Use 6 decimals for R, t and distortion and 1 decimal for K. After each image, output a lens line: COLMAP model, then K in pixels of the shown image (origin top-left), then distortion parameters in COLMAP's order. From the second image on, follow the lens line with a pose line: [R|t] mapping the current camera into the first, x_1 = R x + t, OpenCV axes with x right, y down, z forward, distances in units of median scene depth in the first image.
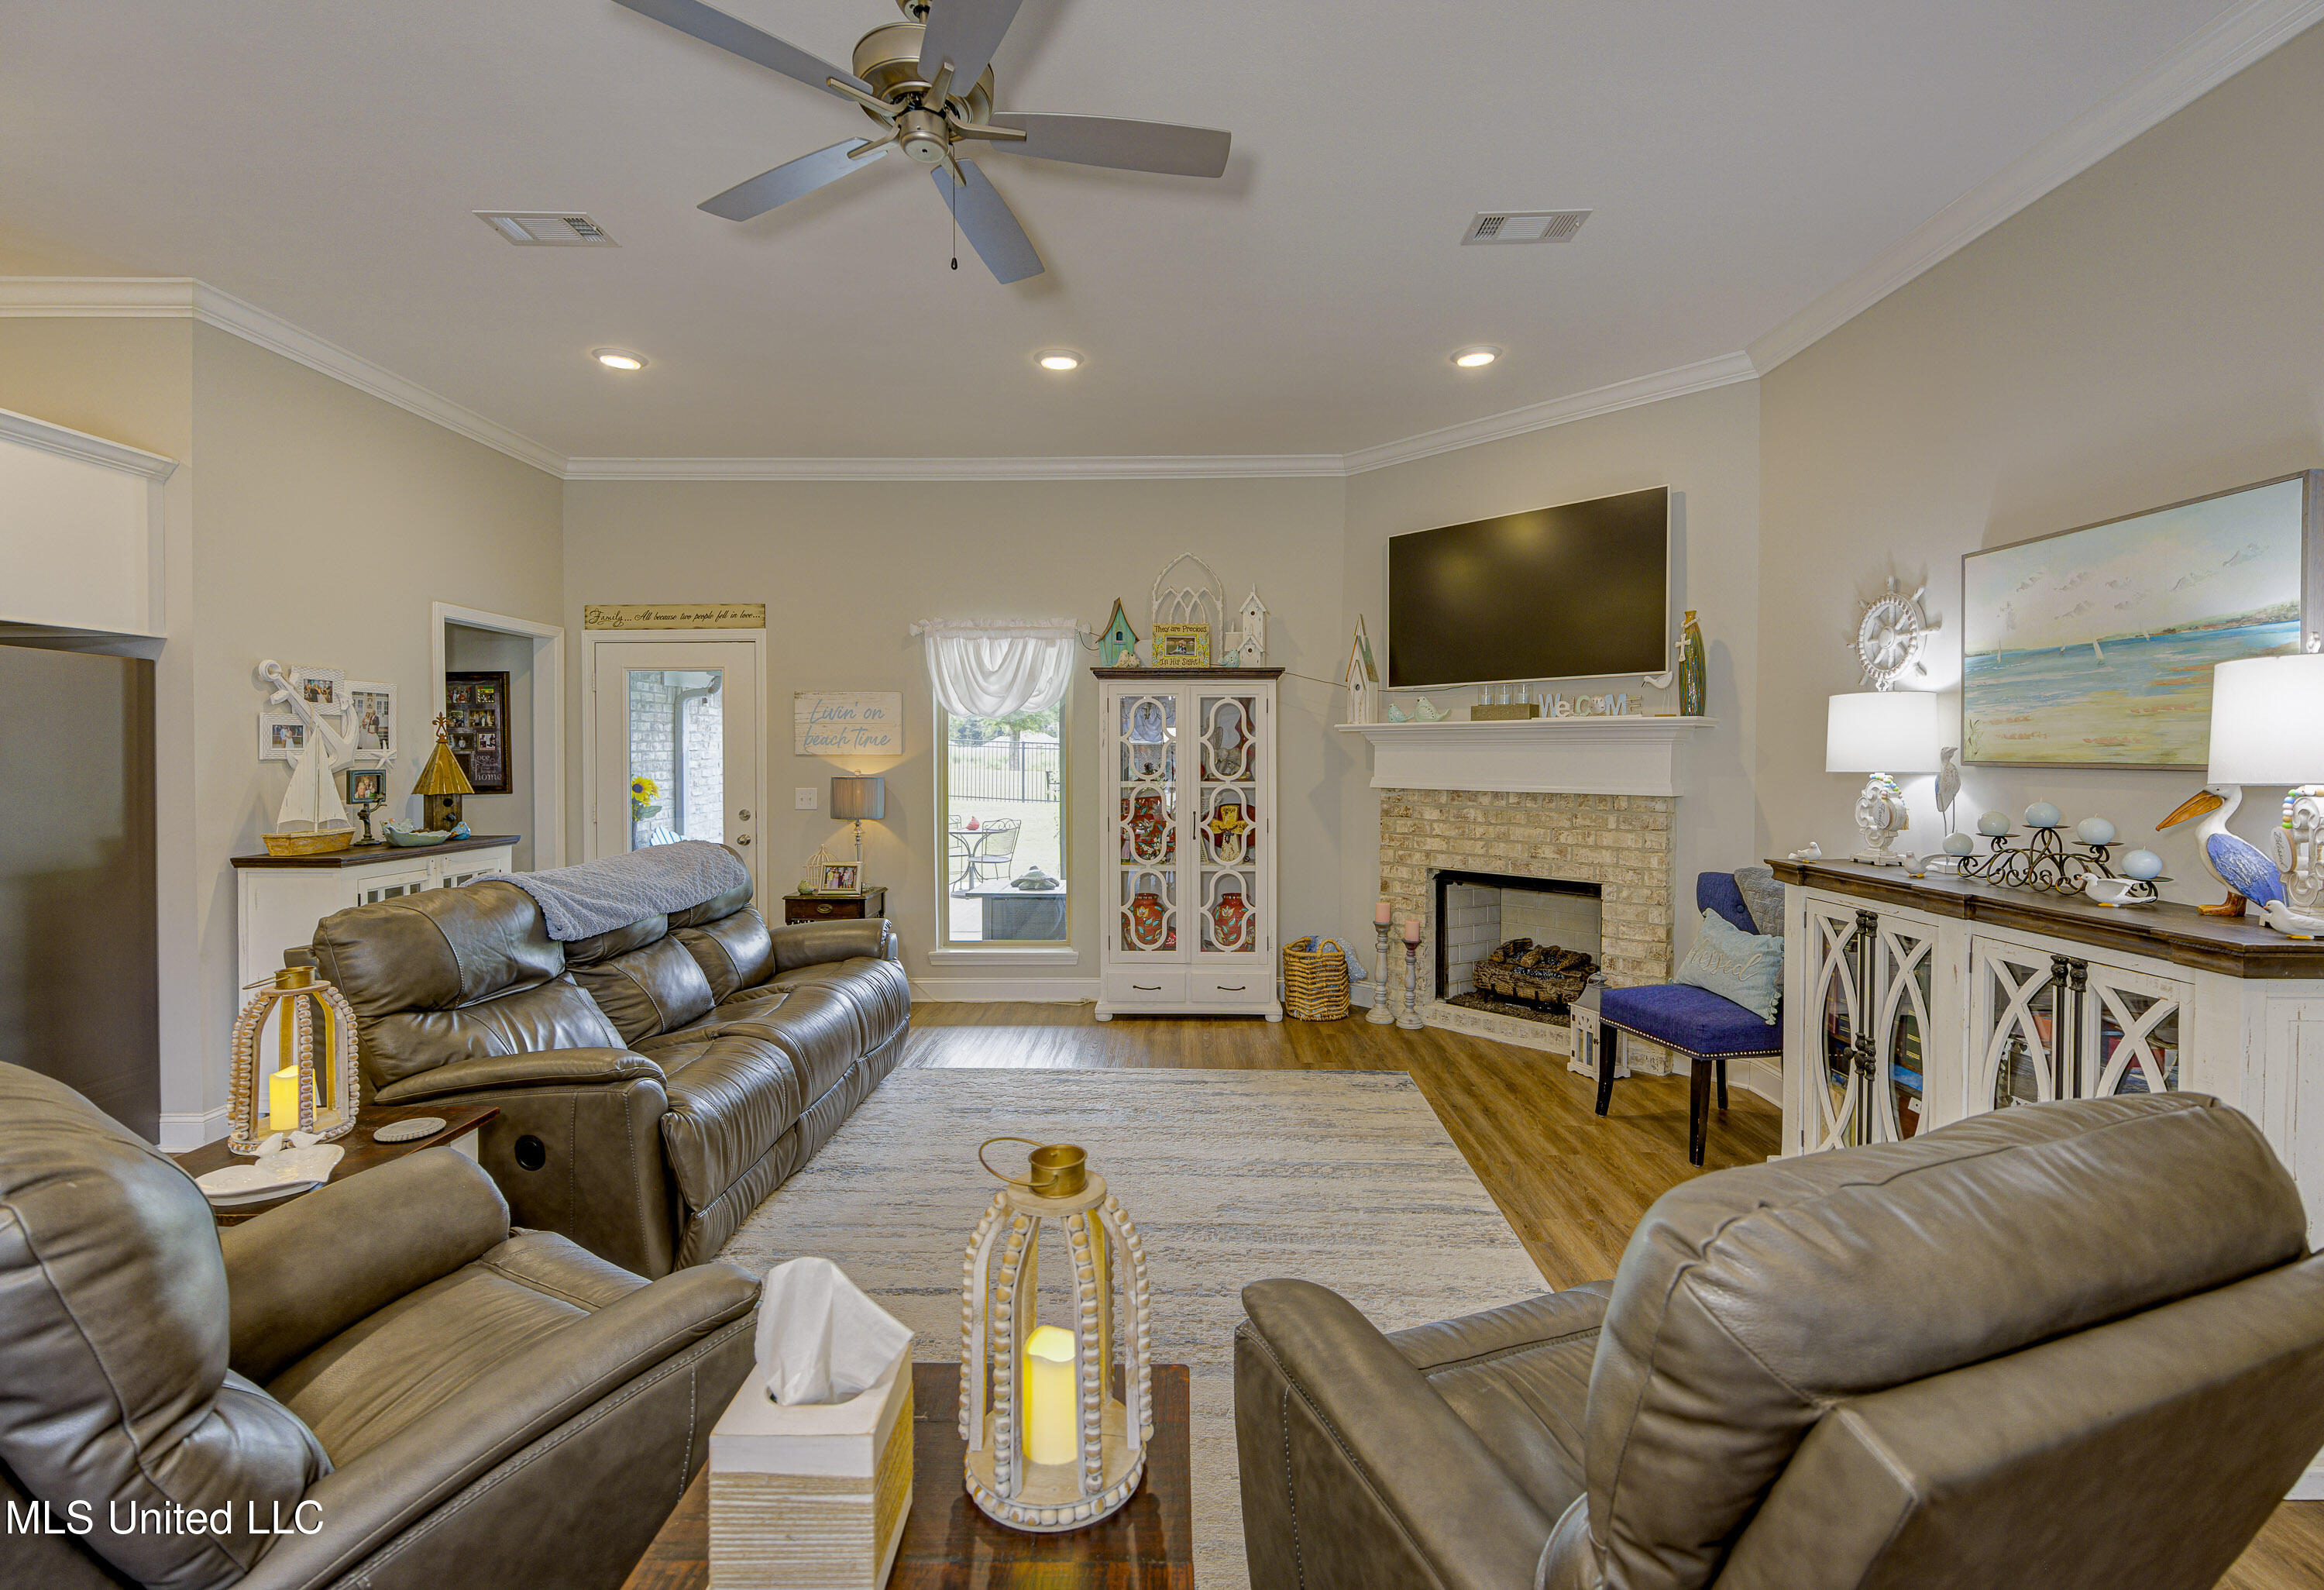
lens RADIAL K [[1042.0, 0, 1166.7], [0, 1042.0, 762.2], [0, 0, 1]] dist [0.008649, 0.000396]
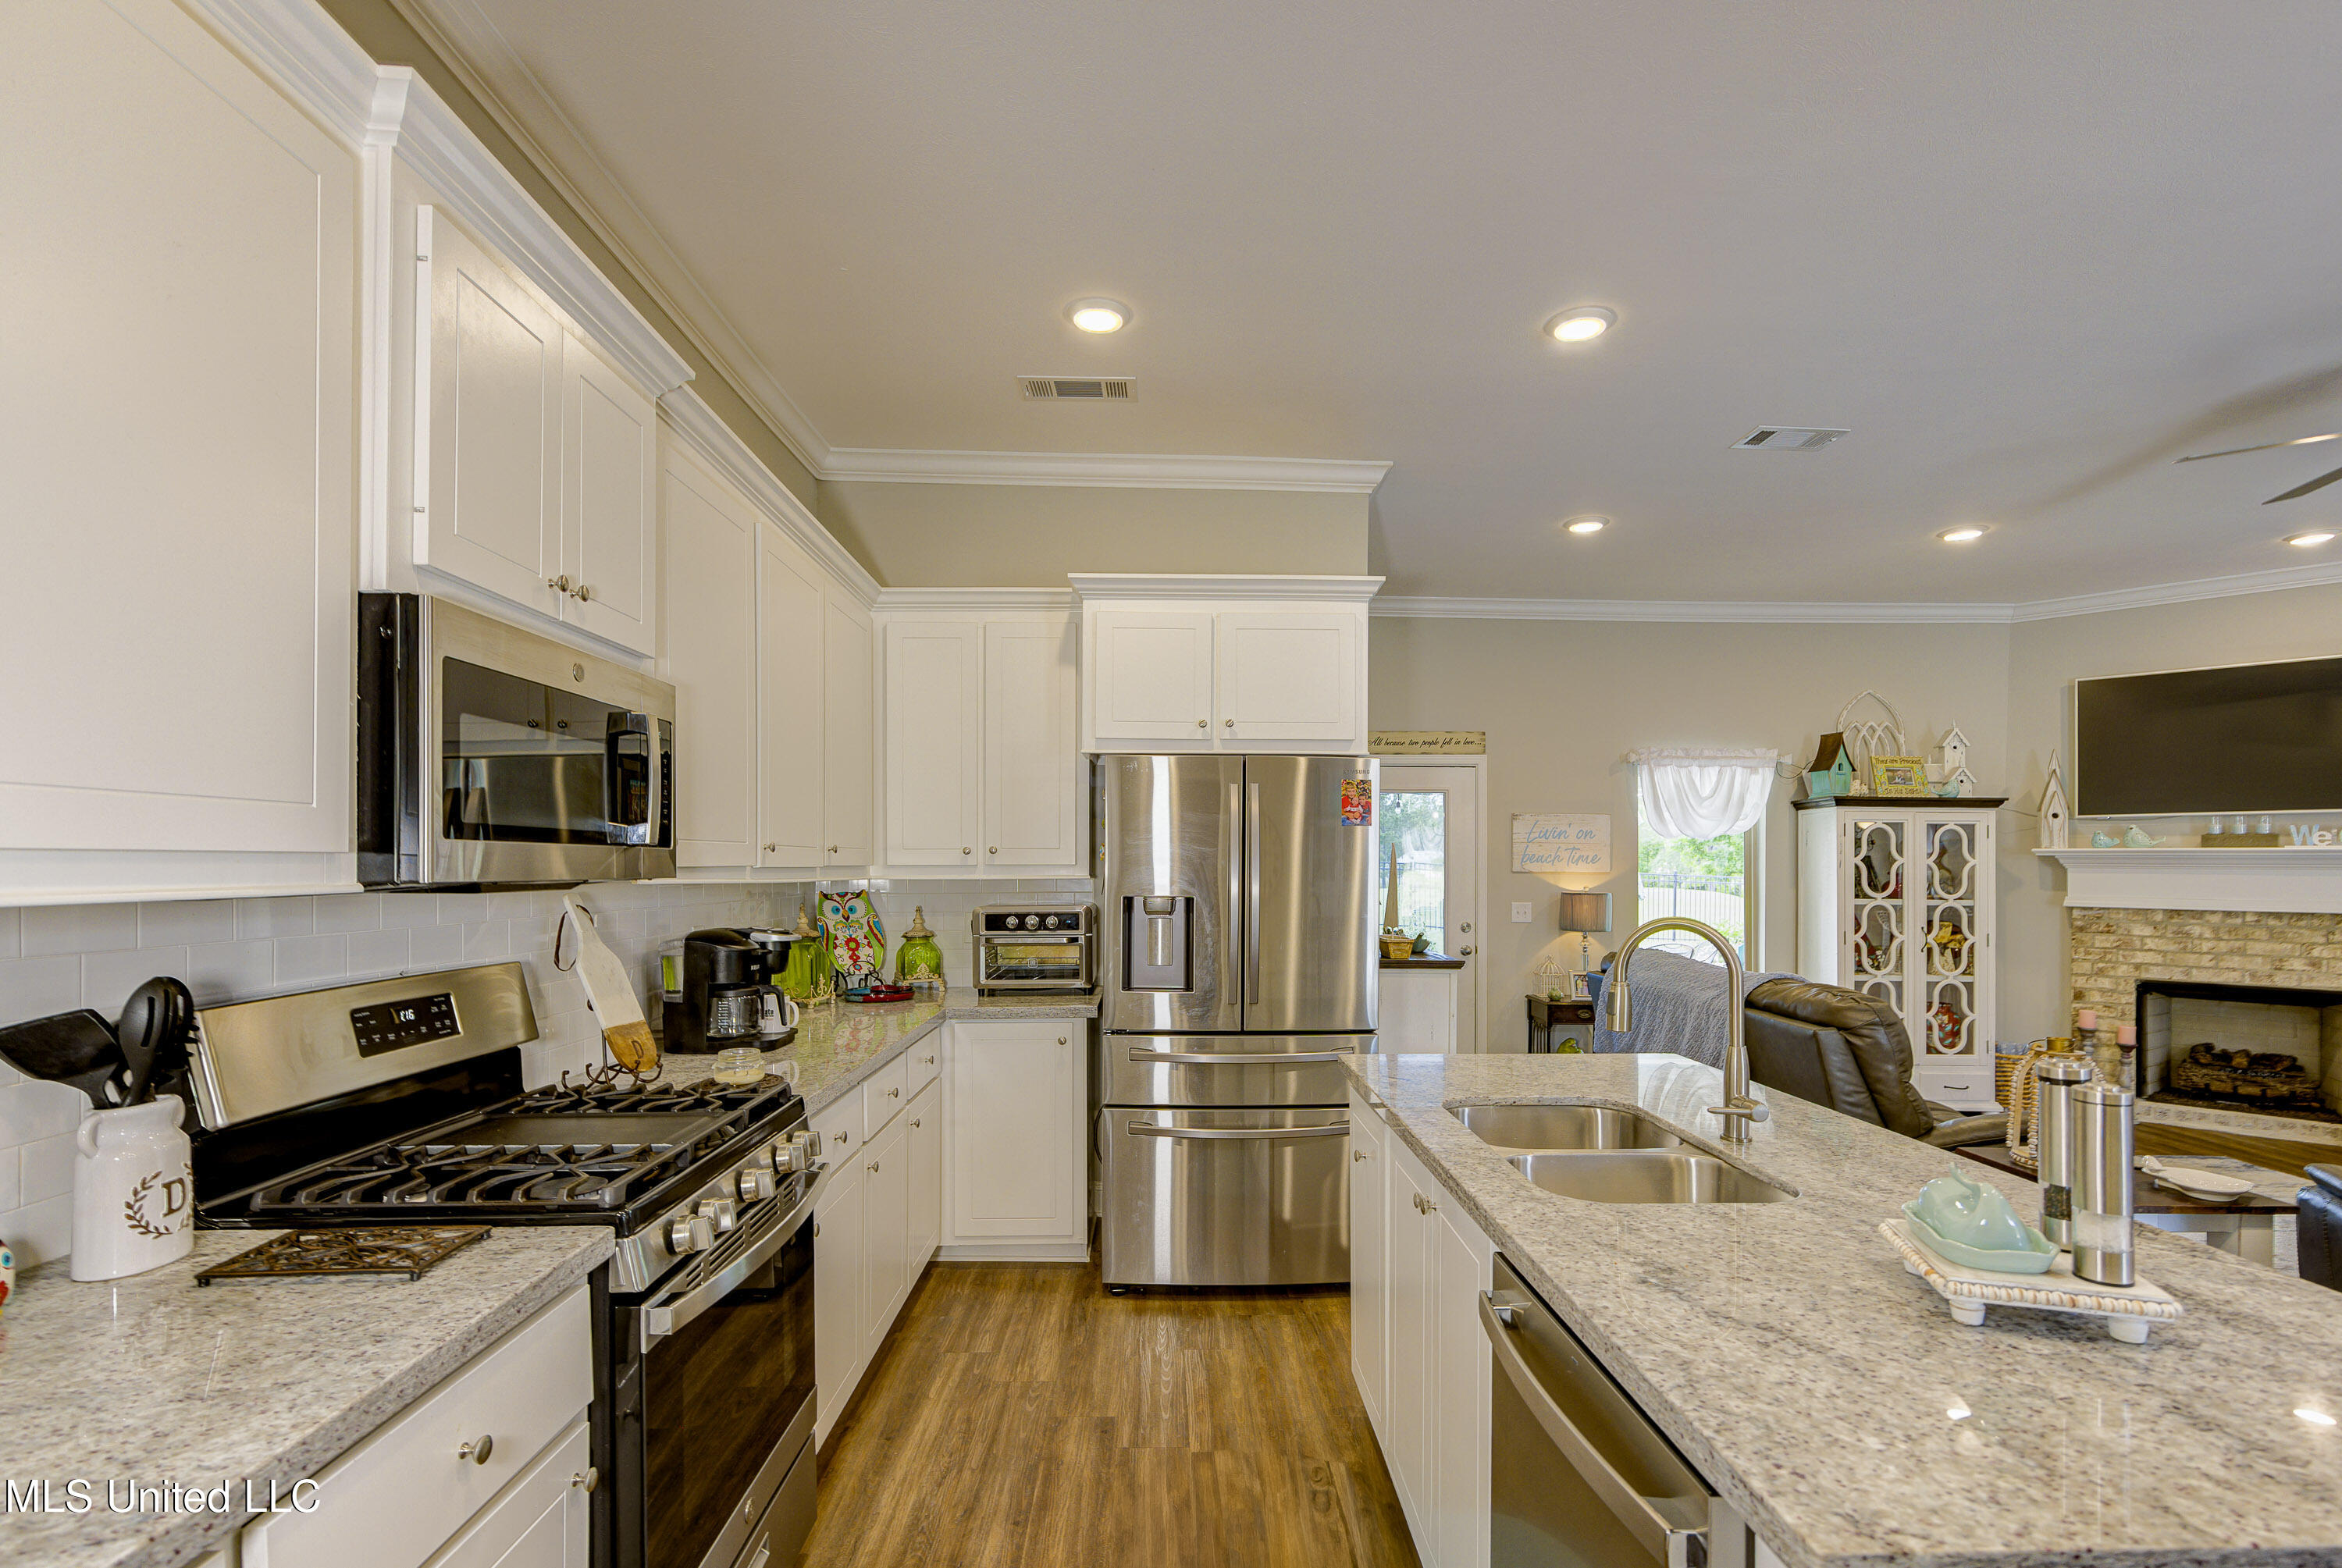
lens RADIAL K [[1109.1, 0, 1150.2], [0, 1109.1, 861.6], [0, 0, 1]] dist [-0.010258, 0.002166]
pose [[0.999666, 0.009724, 0.023961, -0.940294], [-0.009385, 0.999855, -0.014222, 0.003099], [-0.024096, 0.013992, 0.999612, -0.171375]]
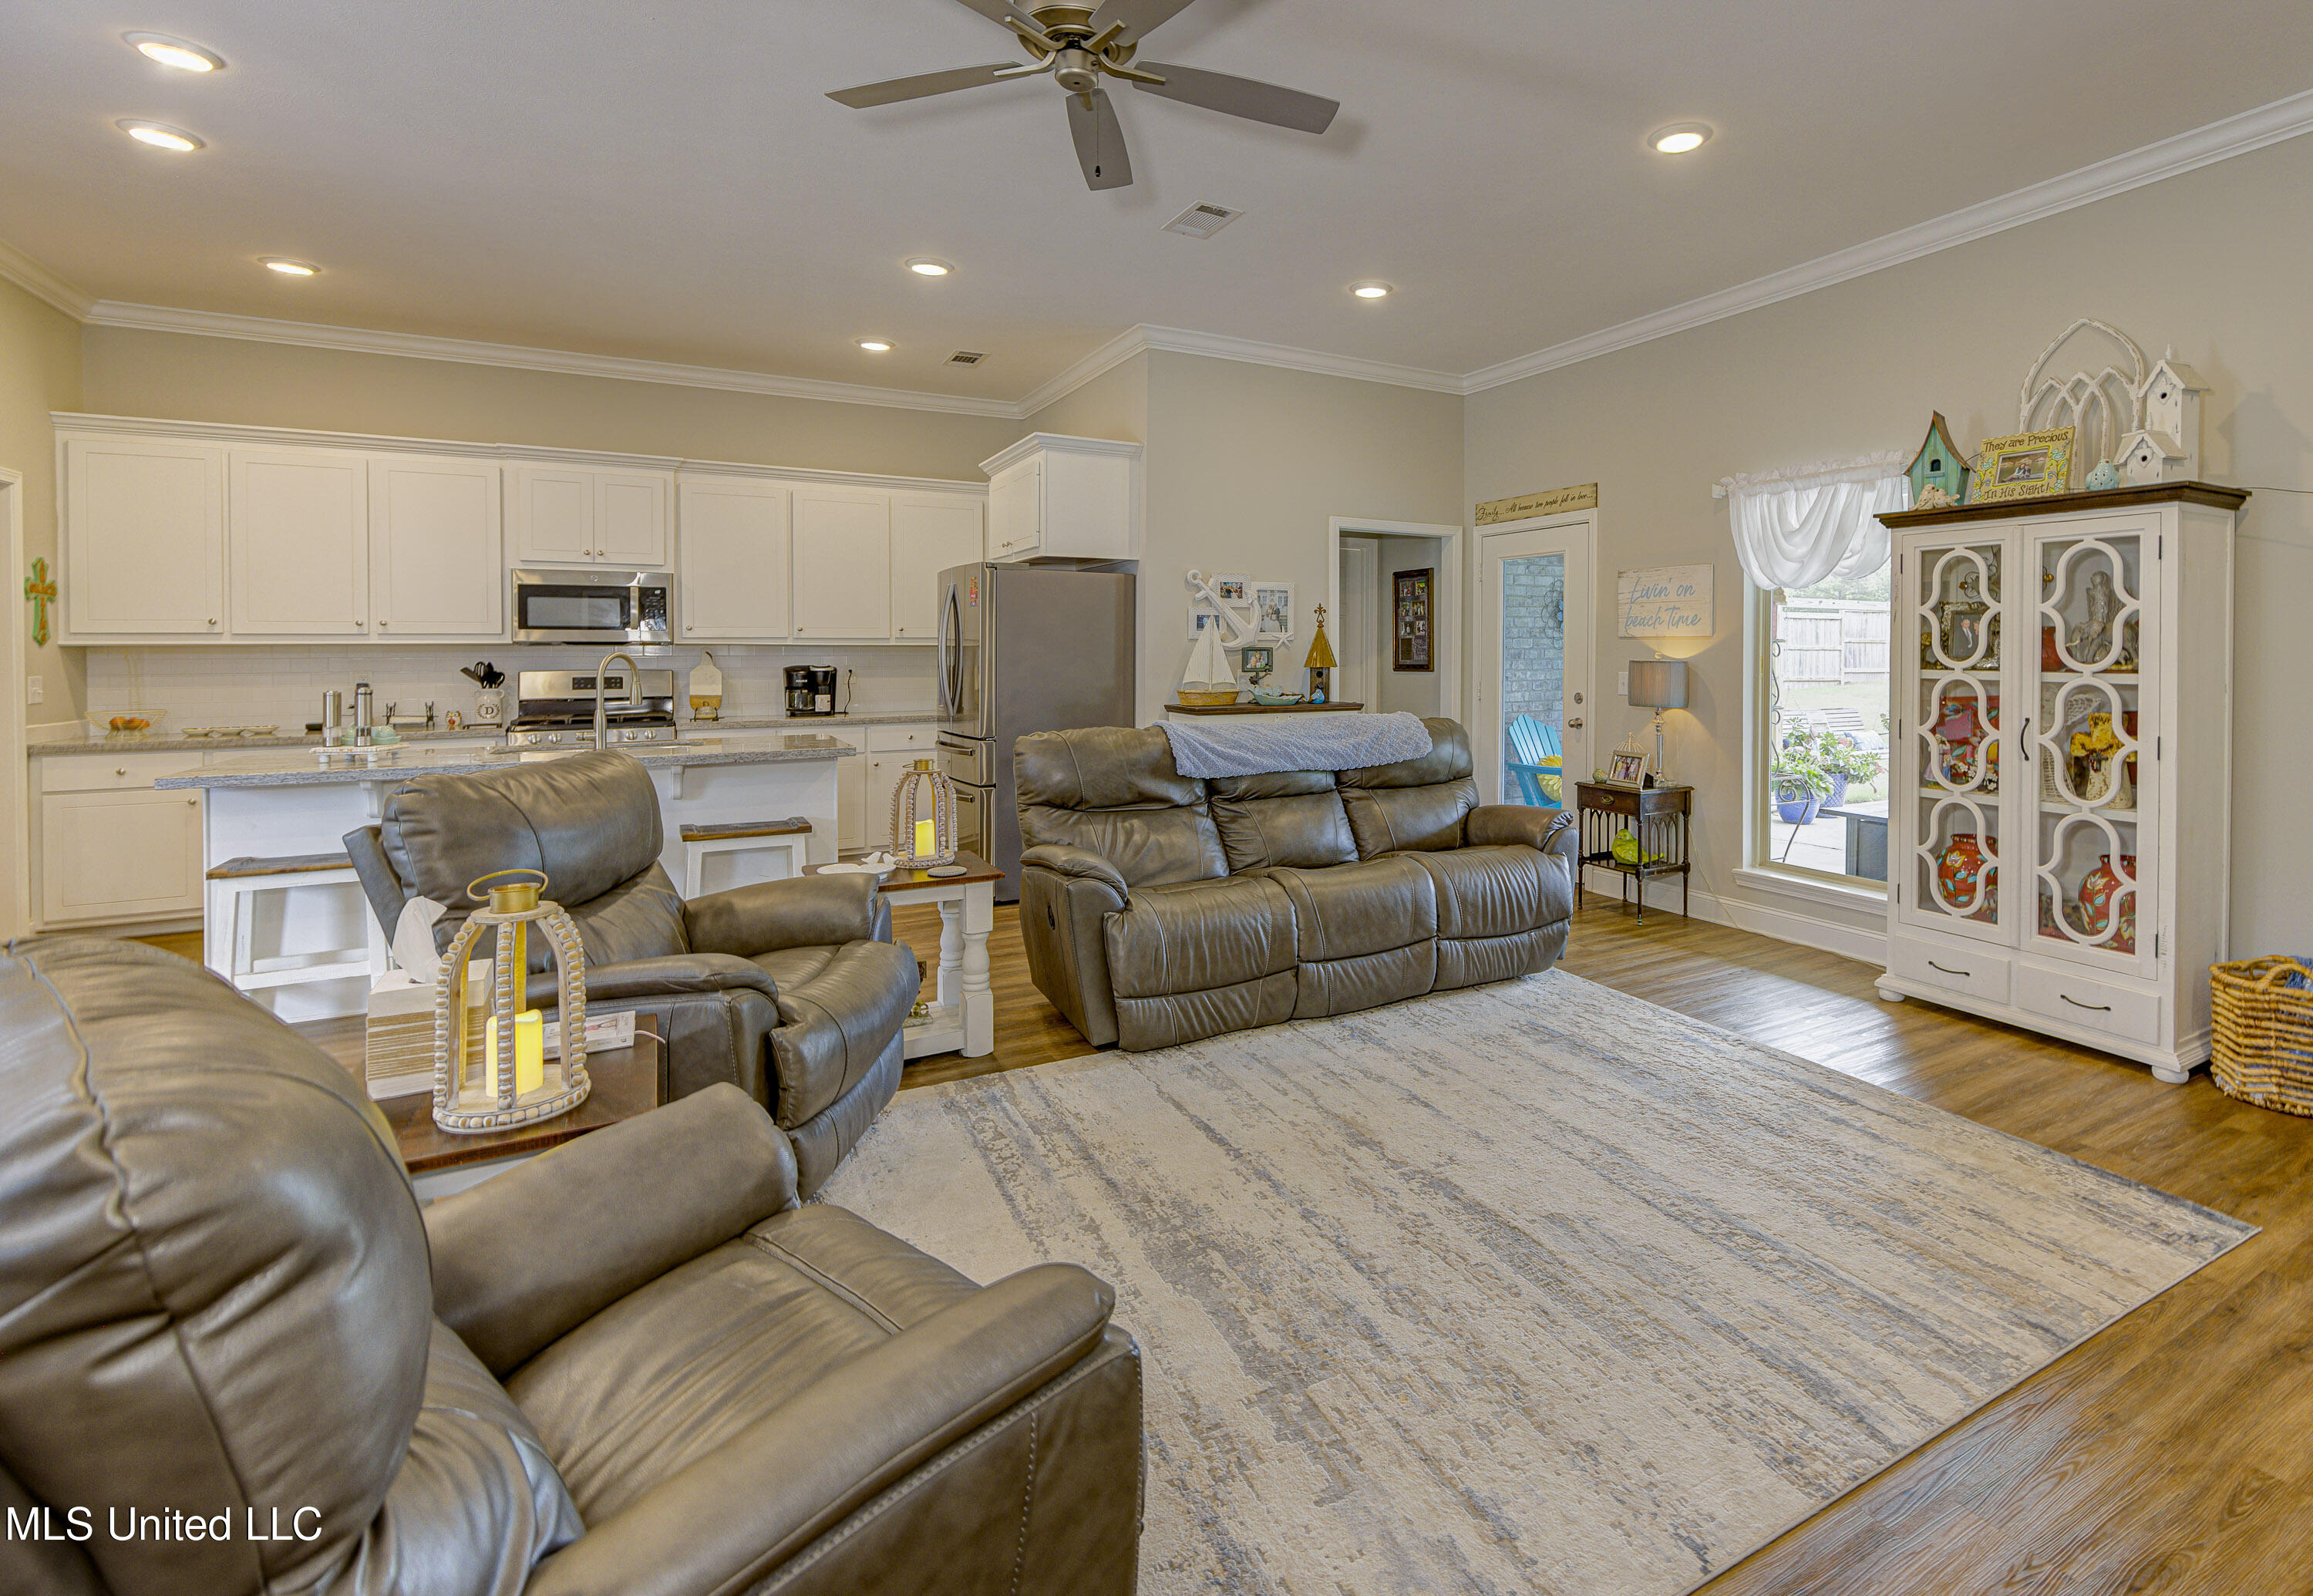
lens RADIAL K [[1094.5, 0, 1289.3], [0, 1094.5, 657.9], [0, 0, 1]] dist [-0.016803, 0.004834]
pose [[0.506158, 0.009621, -0.862387, 0.434813], [-0.009160, 0.999941, 0.005779, 0.011255], [0.862392, 0.004974, 0.506216, 0.294099]]
